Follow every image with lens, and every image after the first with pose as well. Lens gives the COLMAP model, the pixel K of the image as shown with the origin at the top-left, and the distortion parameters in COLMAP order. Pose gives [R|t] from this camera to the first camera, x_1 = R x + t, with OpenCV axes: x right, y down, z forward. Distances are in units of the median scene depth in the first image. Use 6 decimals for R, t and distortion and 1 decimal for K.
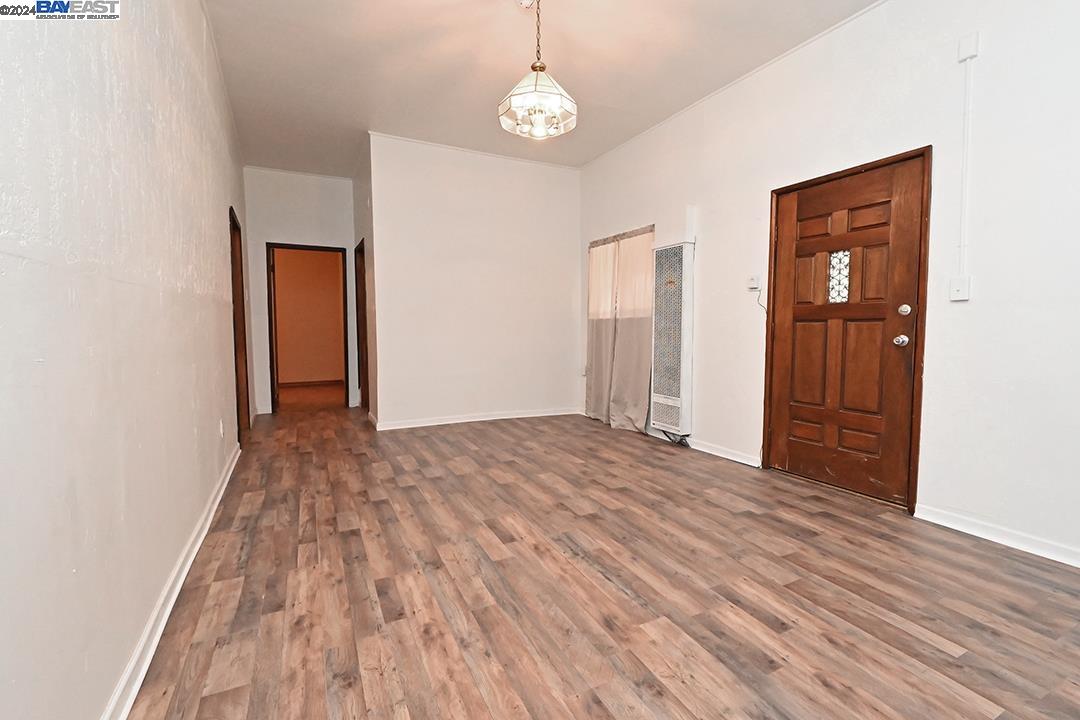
lens RADIAL K [[480.5, 0, 545.6], [0, 480.5, 357.2], [0, 0, 1]] dist [0.004070, -0.005239]
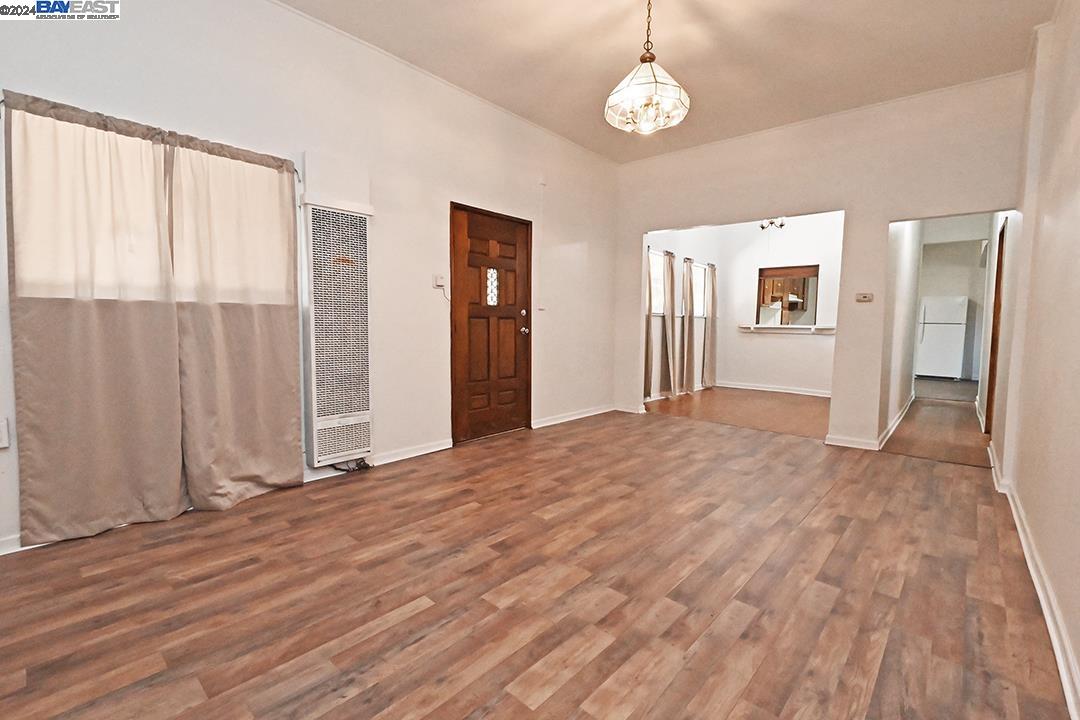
lens RADIAL K [[480.5, 0, 543.2], [0, 480.5, 361.2], [0, 0, 1]] dist [0.004070, -0.005239]
pose [[-0.371639, -0.082909, 0.924668, -0.780933], [0.044022, 0.993310, 0.106757, -0.096011], [-0.927333, 0.080381, -0.365503, 1.411012]]
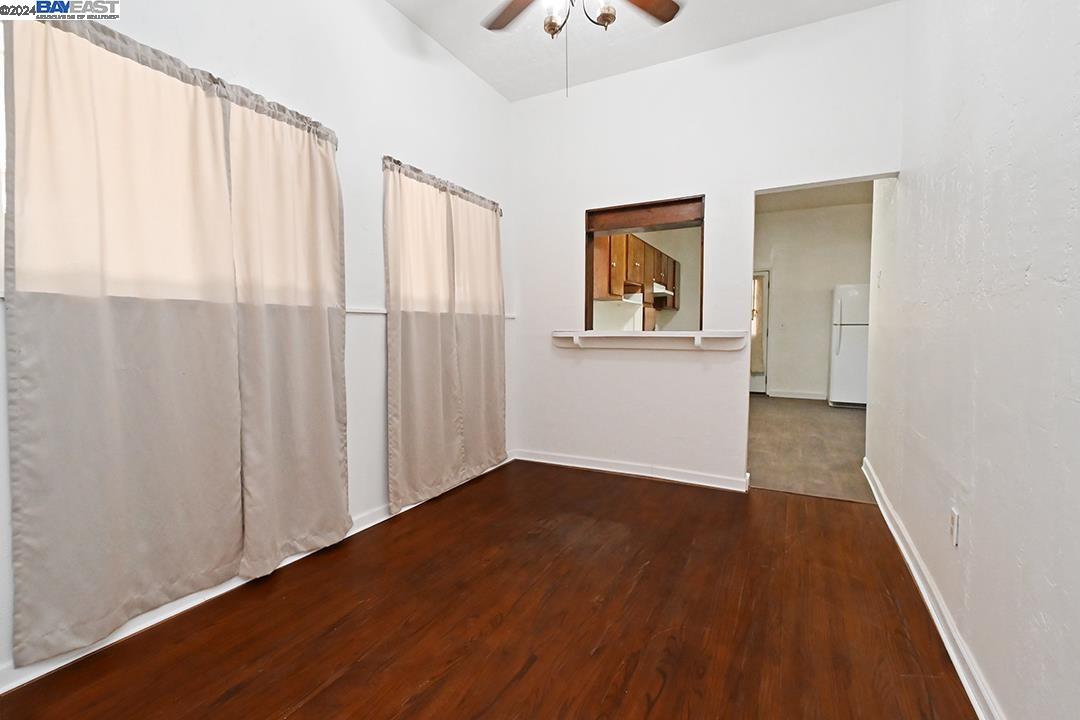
lens RADIAL K [[480.5, 0, 544.2], [0, 480.5, 358.3], [0, 0, 1]] dist [0.004070, -0.005239]
pose [[-0.575182, -0.048868, 0.816564, -0.405275], [0.052430, 0.993959, 0.096416, -0.068632], [-0.816343, 0.098269, -0.569146, 0.966595]]
